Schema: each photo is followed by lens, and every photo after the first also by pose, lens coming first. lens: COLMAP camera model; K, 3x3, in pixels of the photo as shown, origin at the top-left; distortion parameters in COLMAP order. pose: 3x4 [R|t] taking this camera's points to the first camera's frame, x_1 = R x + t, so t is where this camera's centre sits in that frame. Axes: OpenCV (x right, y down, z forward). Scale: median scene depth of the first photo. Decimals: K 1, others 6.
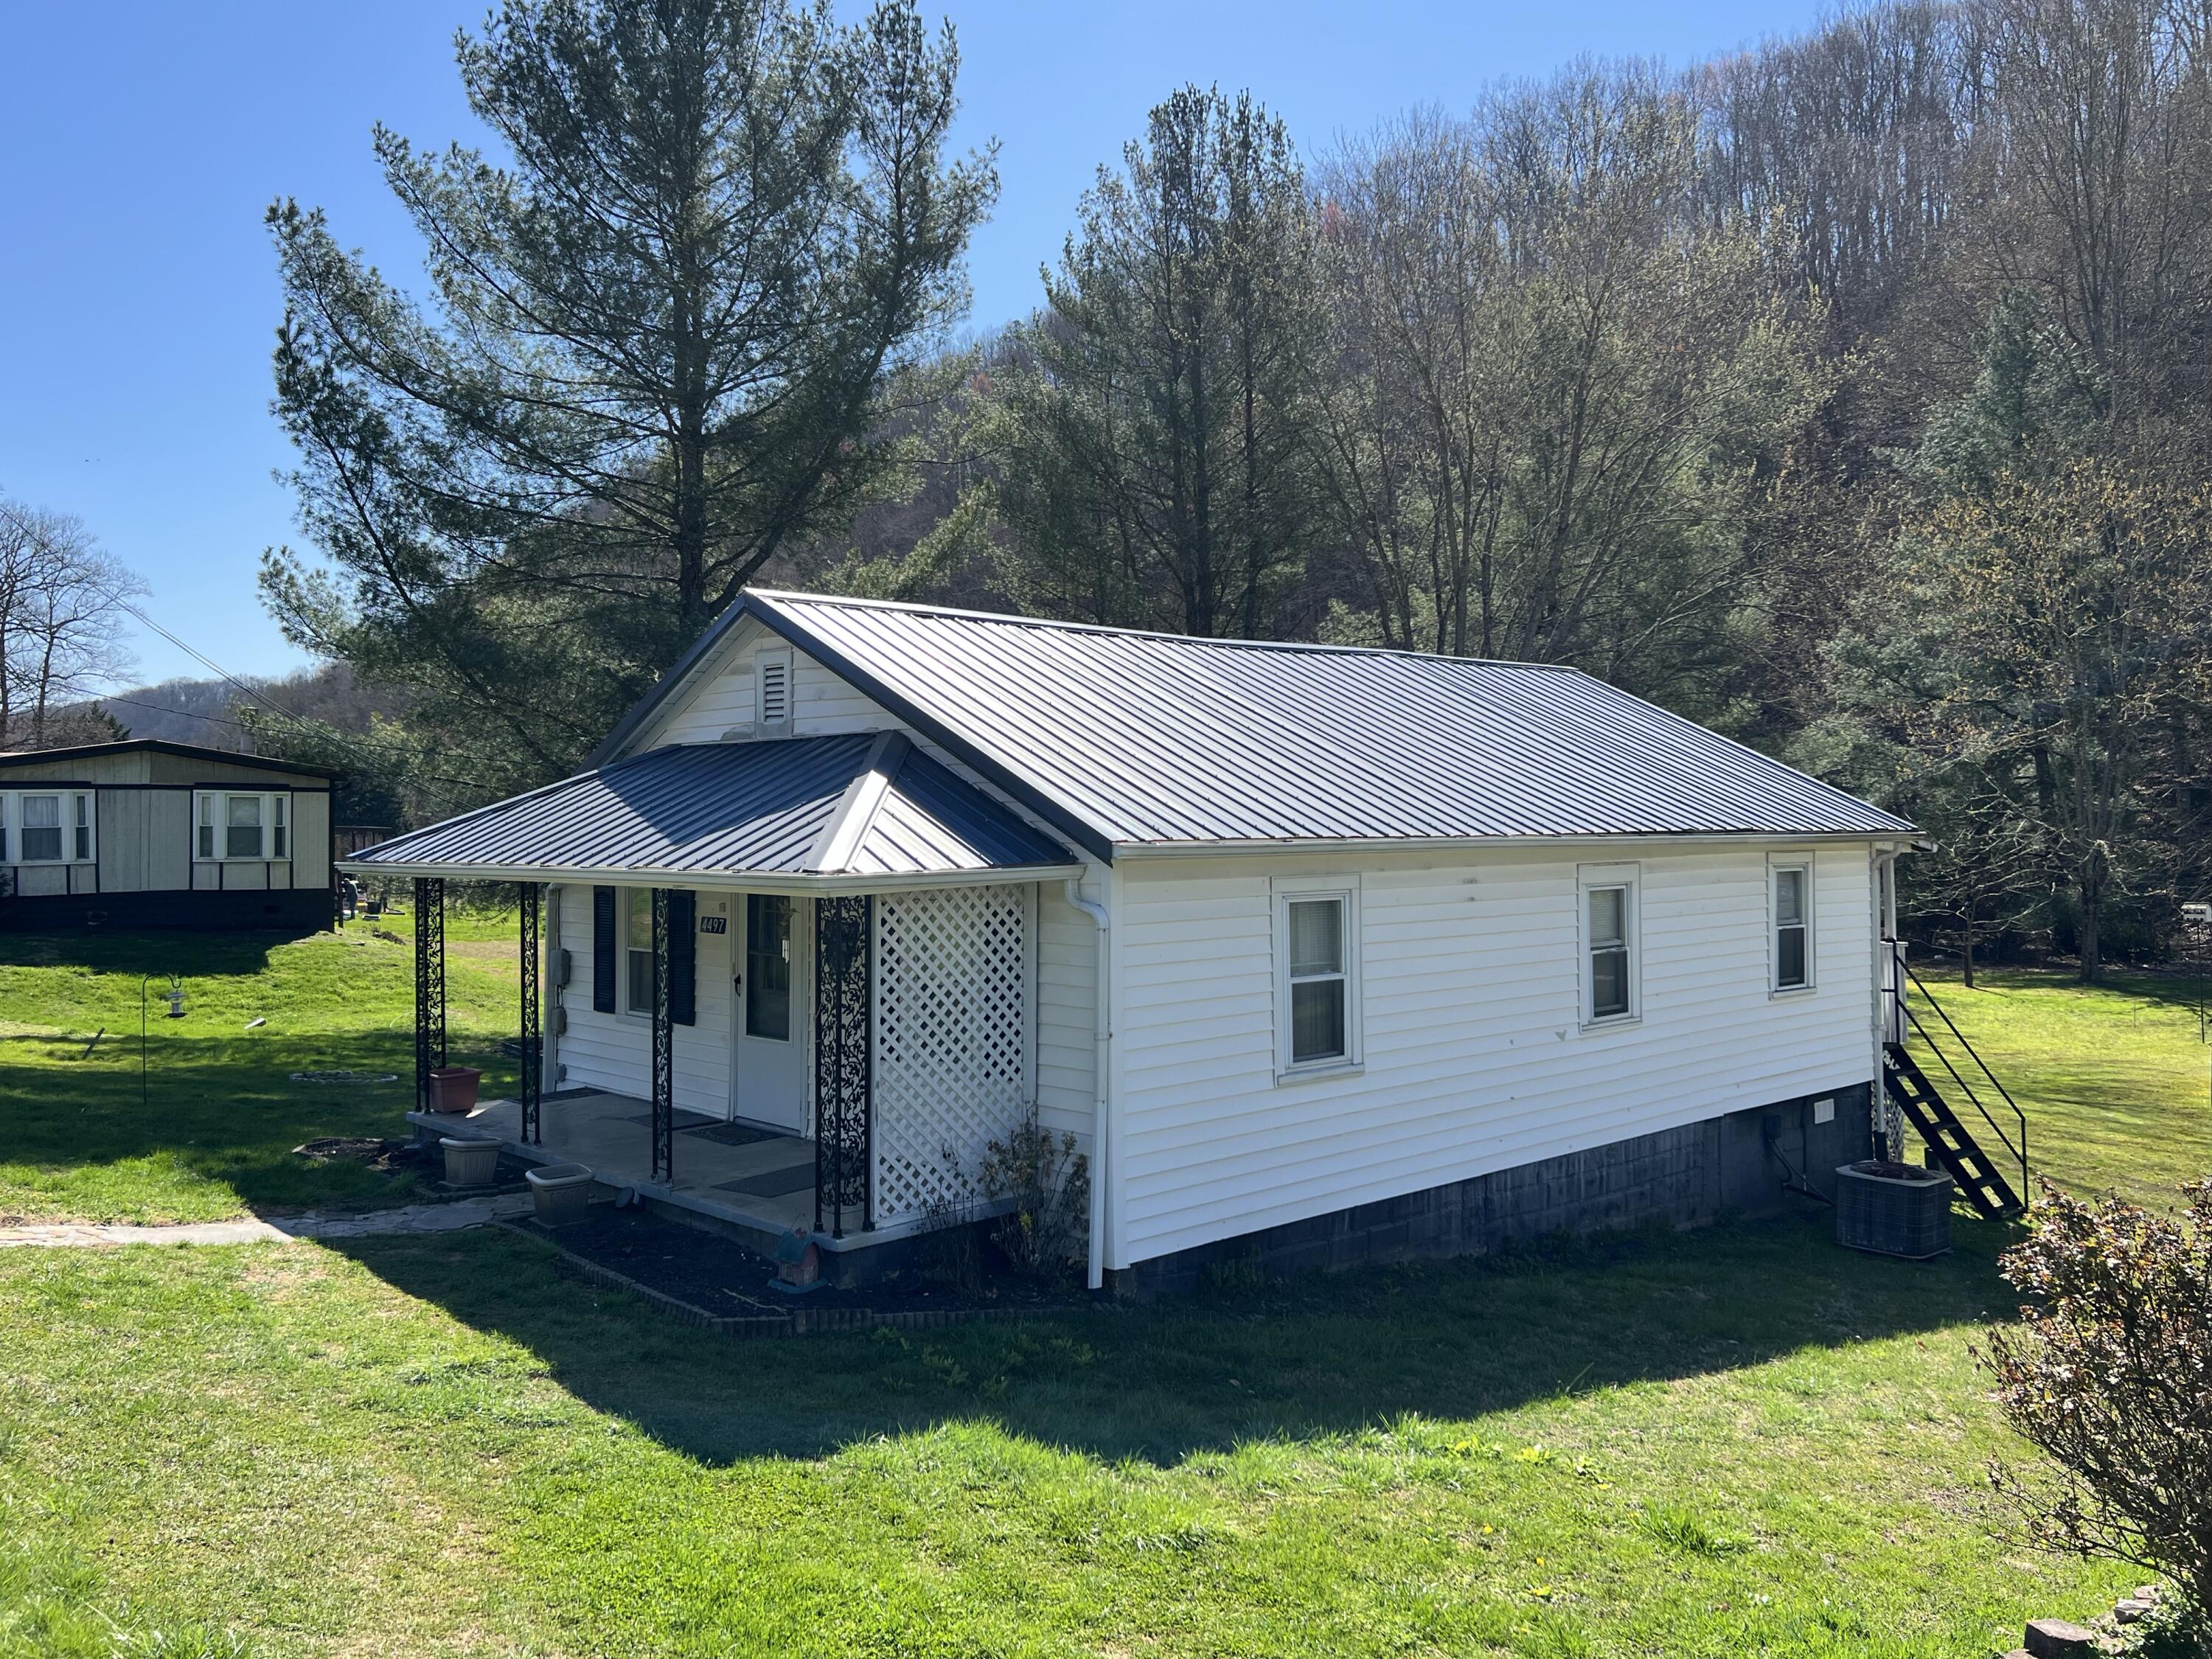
lens RADIAL K [[1719.0, 0, 1106.0], [0, 1719.0, 829.5], [0, 0, 1]] dist [0.041837, -0.059039]
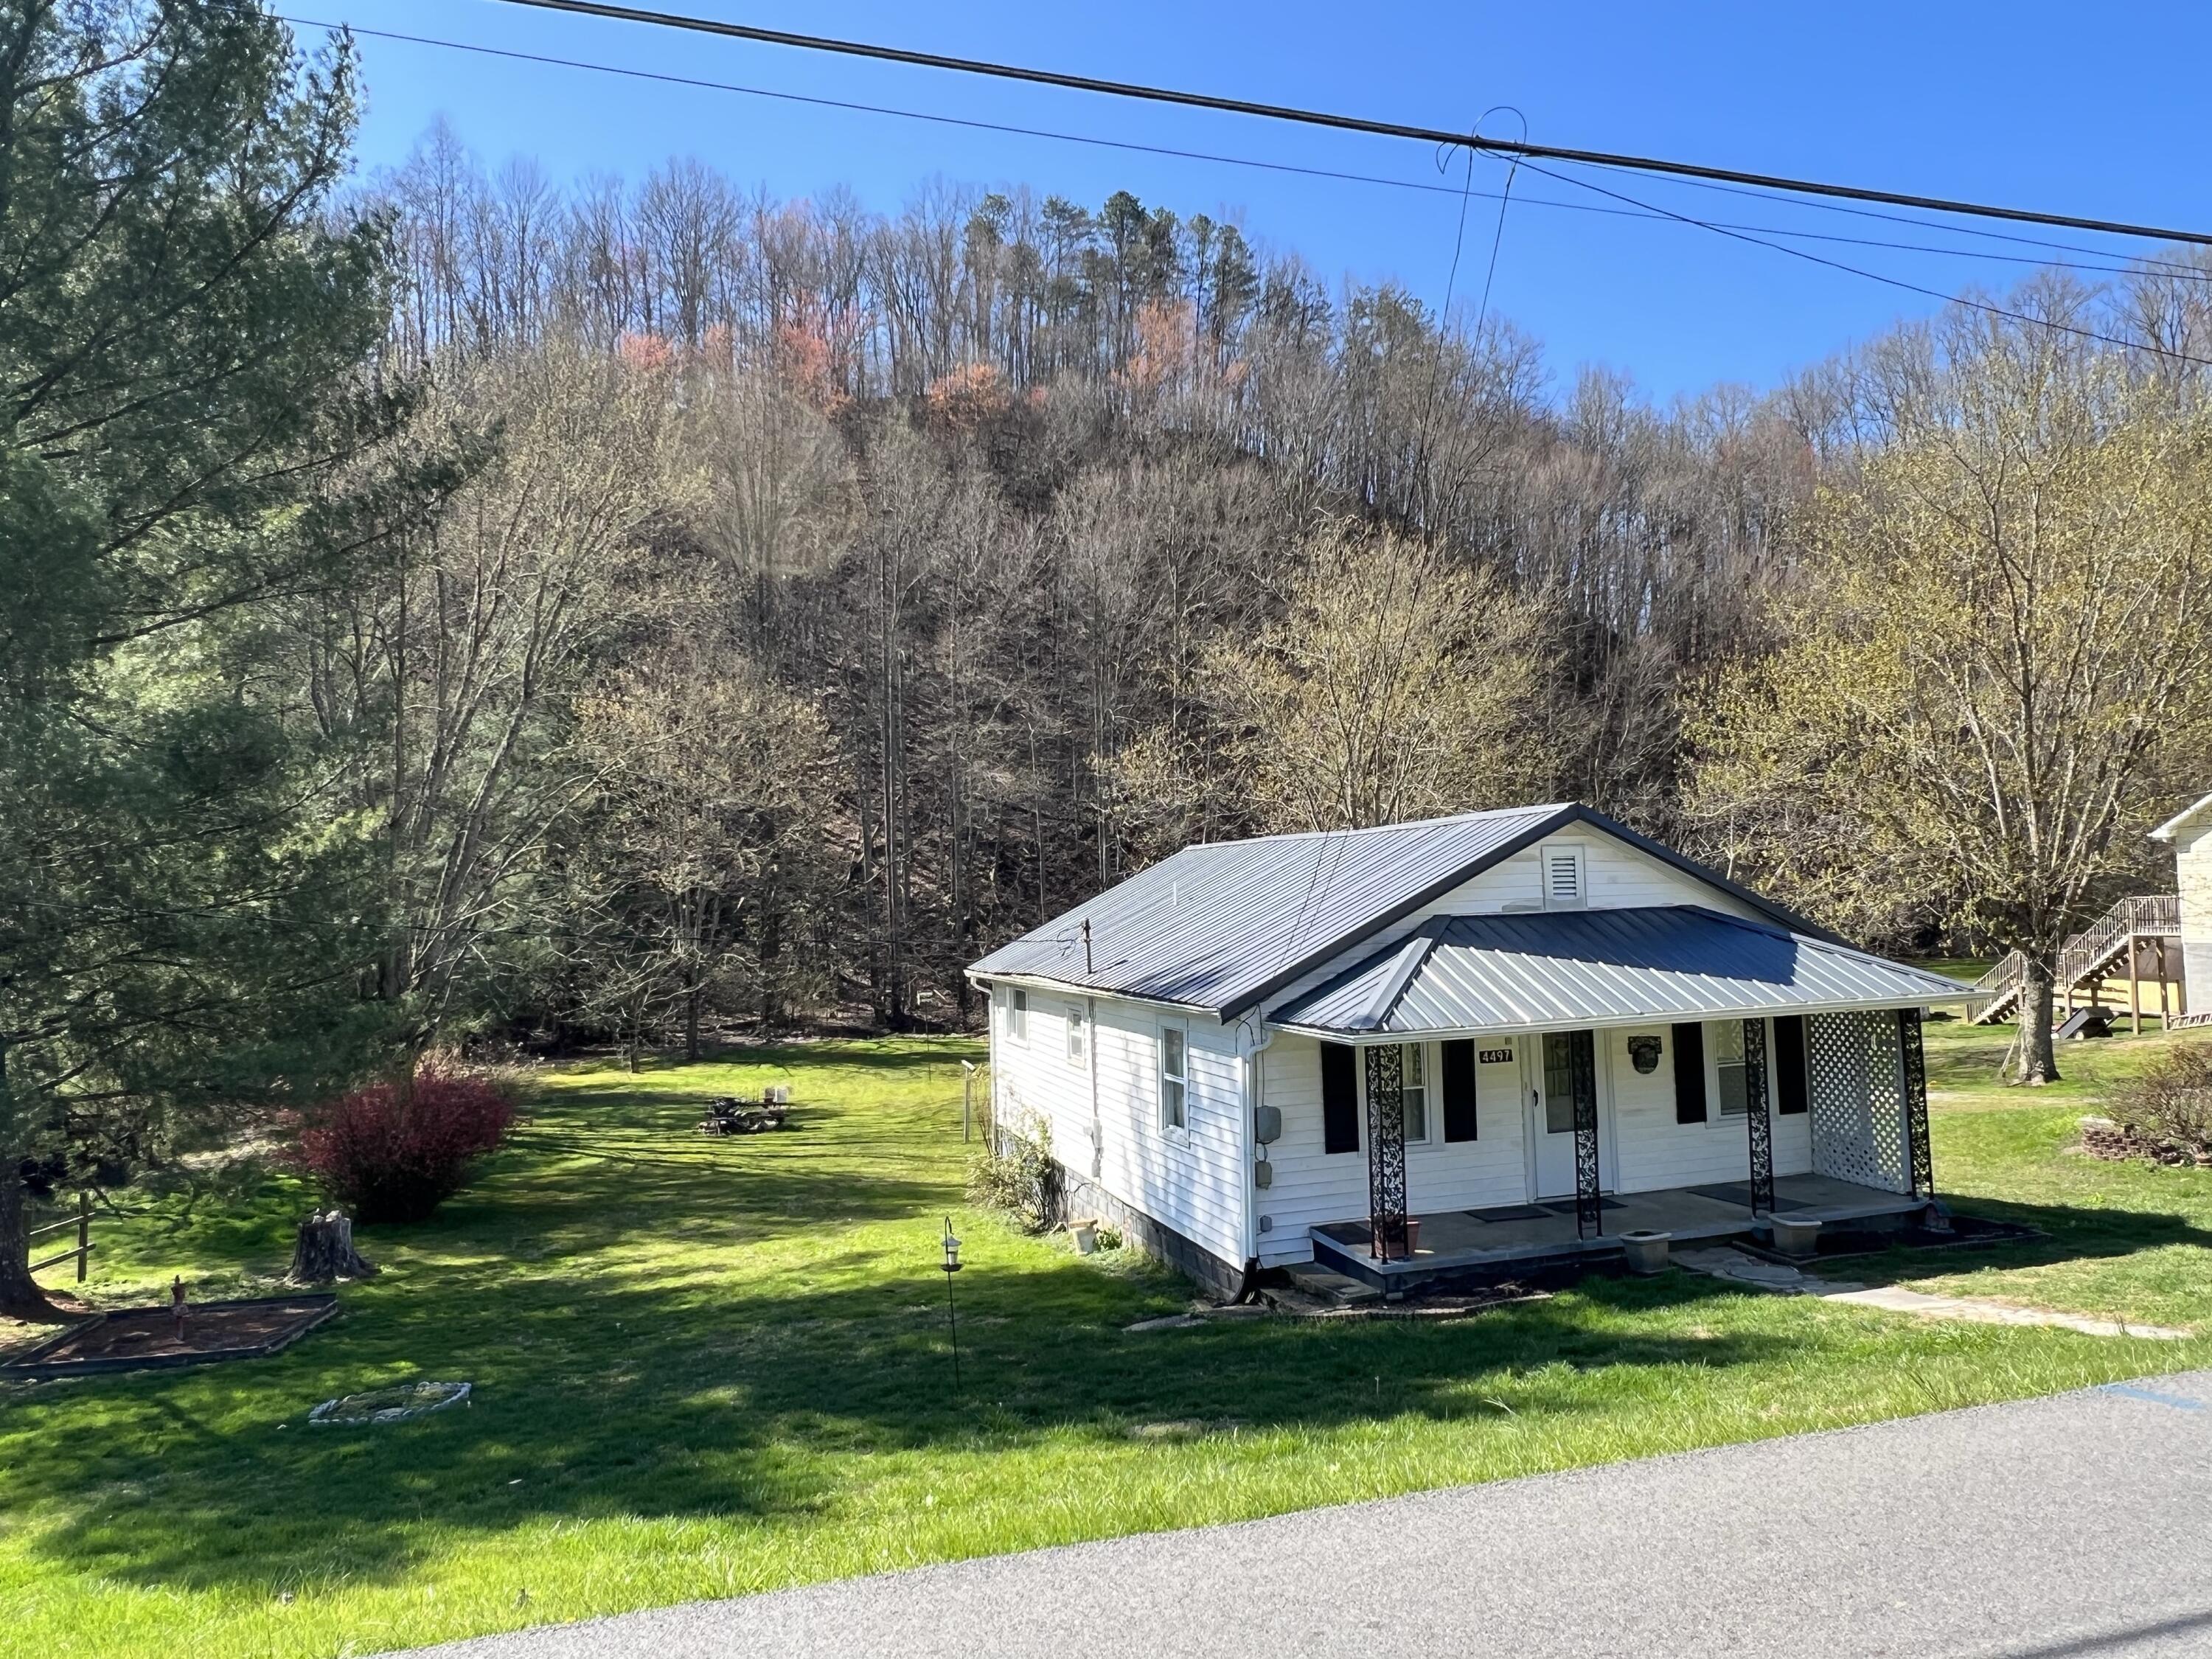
lens RADIAL K [[1463.6, 0, 1106.0], [0, 1463.6, 829.5], [0, 0, 1]] dist [-0.032701, -0.000912]
pose [[0.442319, 0.024831, 0.896514, -1.750125], [0.029494, 0.998673, -0.042213, -0.099839], [-0.896373, 0.045113, 0.440999, 1.028378]]
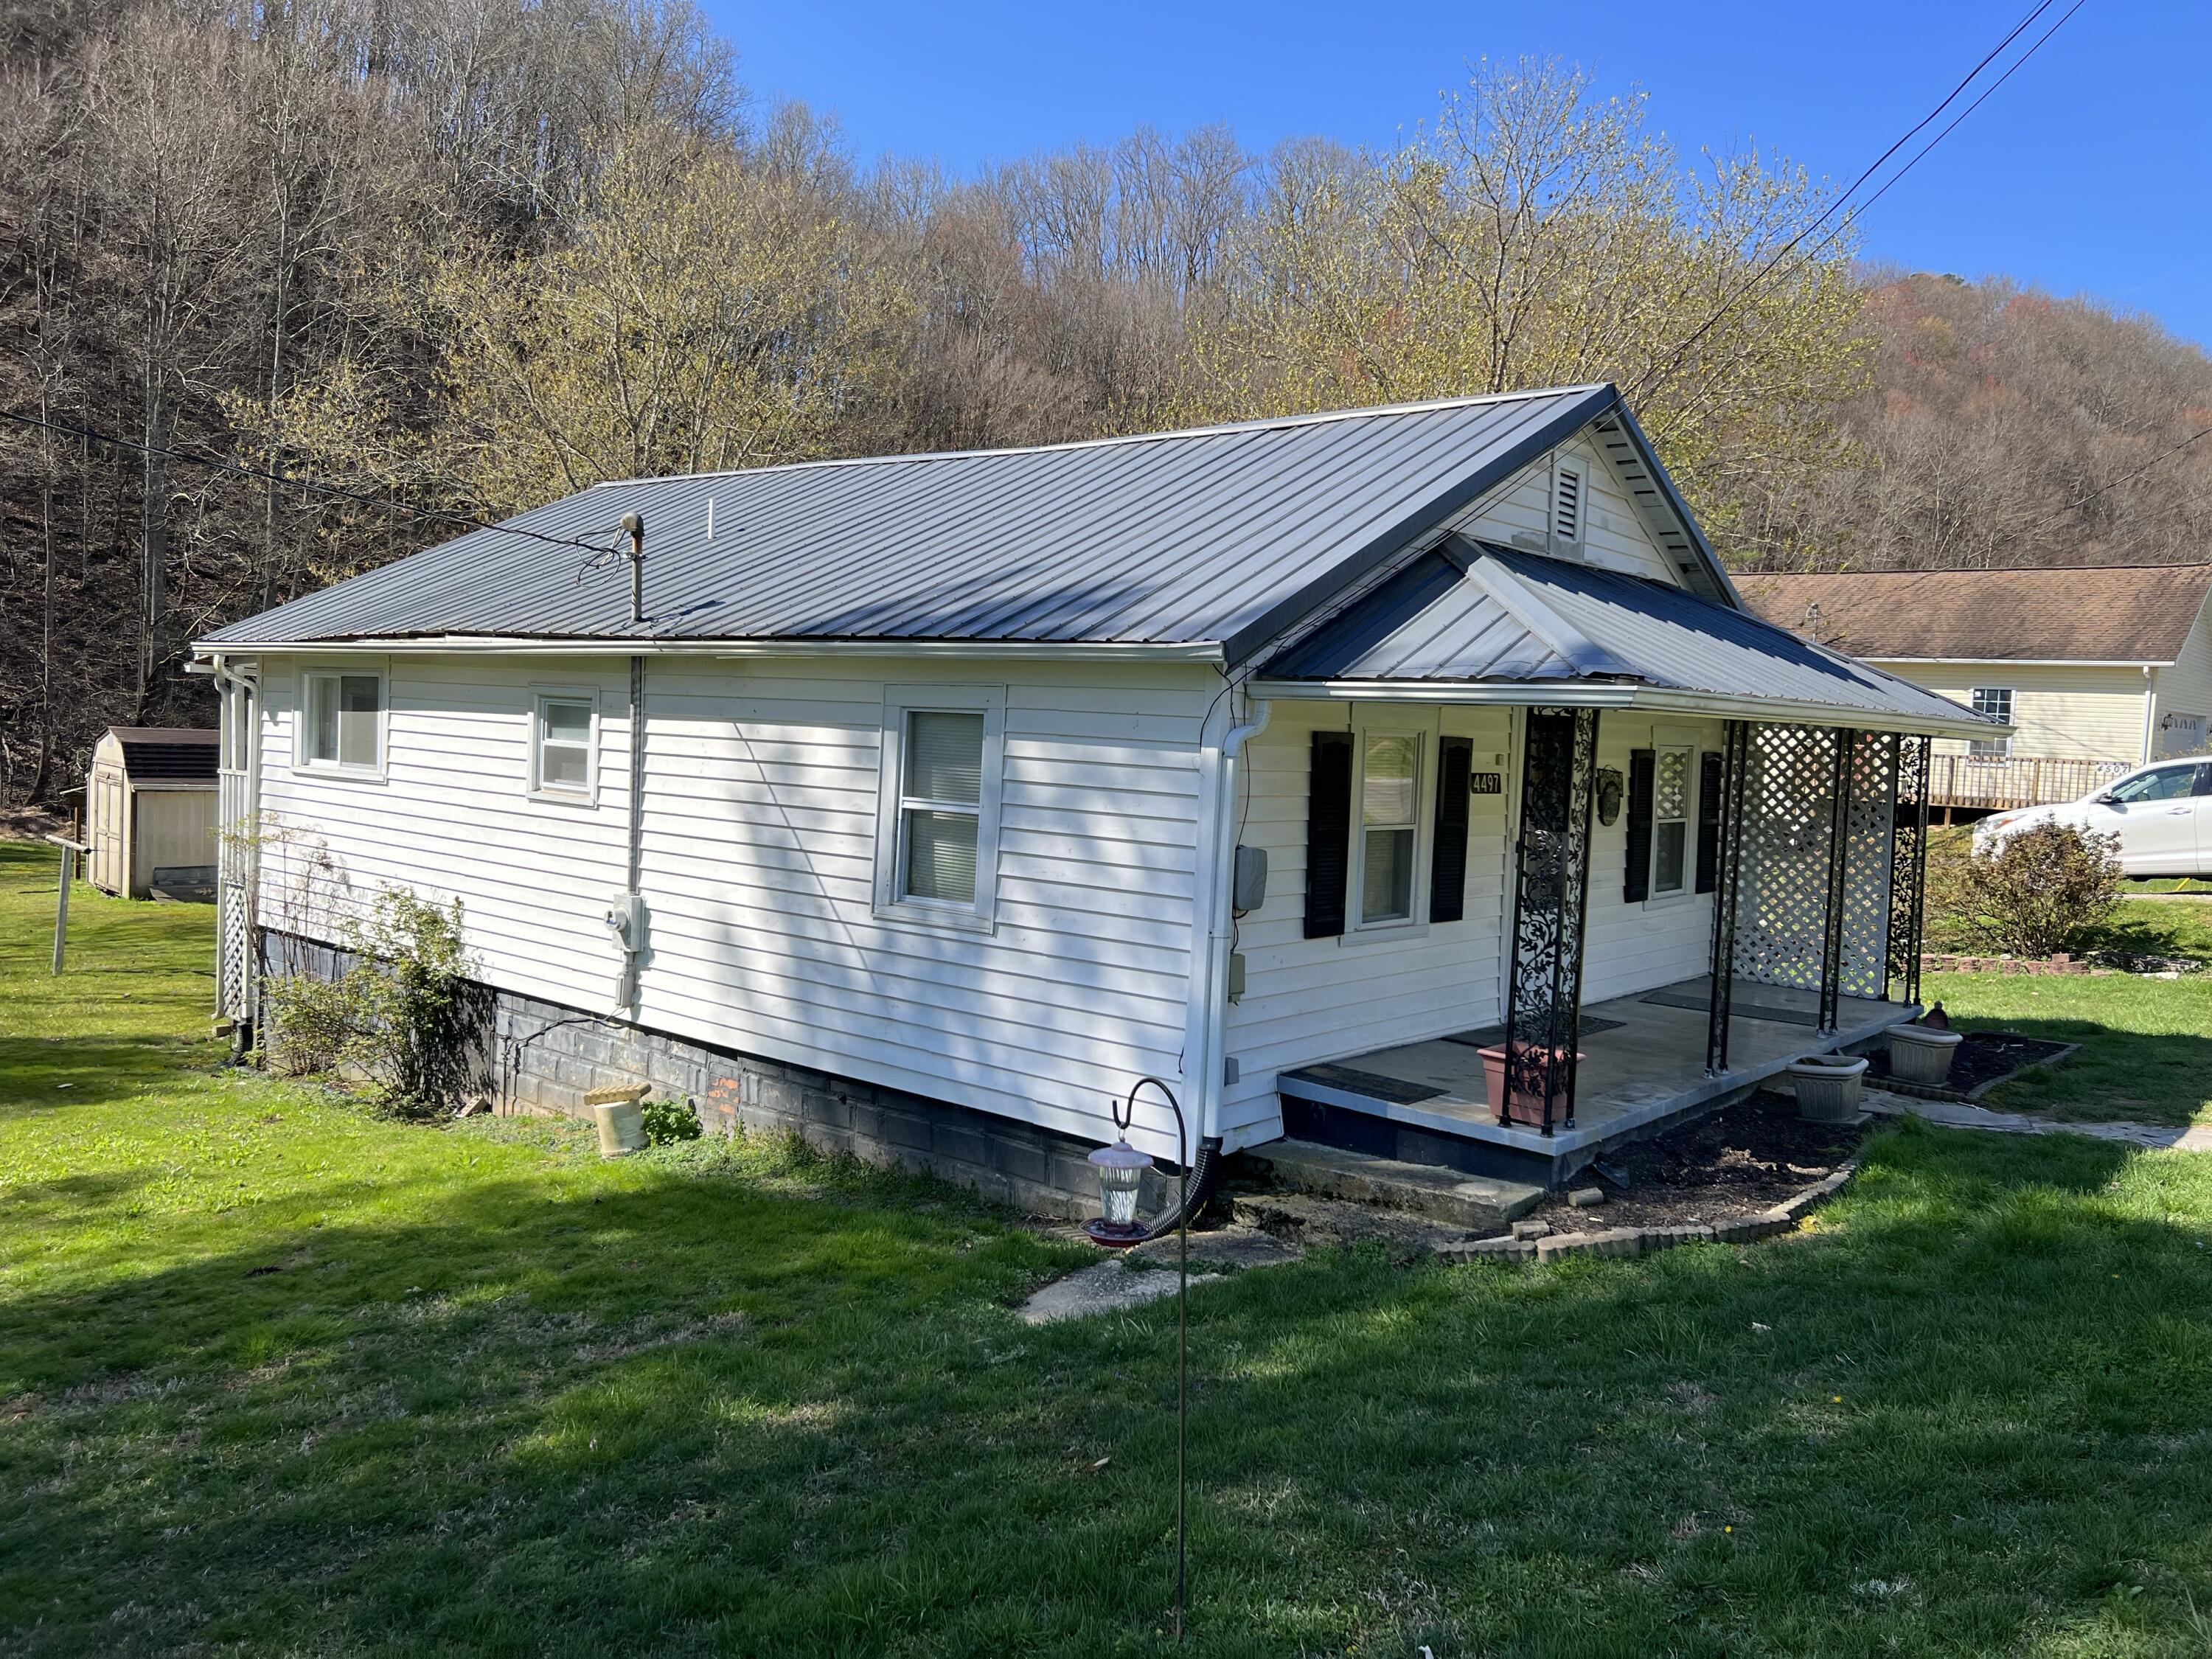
lens RADIAL K [[1652.1, 0, 1106.0], [0, 1652.1, 829.5], [0, 0, 1]] dist [-0.002409, -0.002645]
pose [[-0.116054, -0.066259, 0.991030, -1.238996], [-0.053265, 0.996752, 0.060404, 0.051202], [-0.991814, -0.045777, -0.119206, 1.660843]]
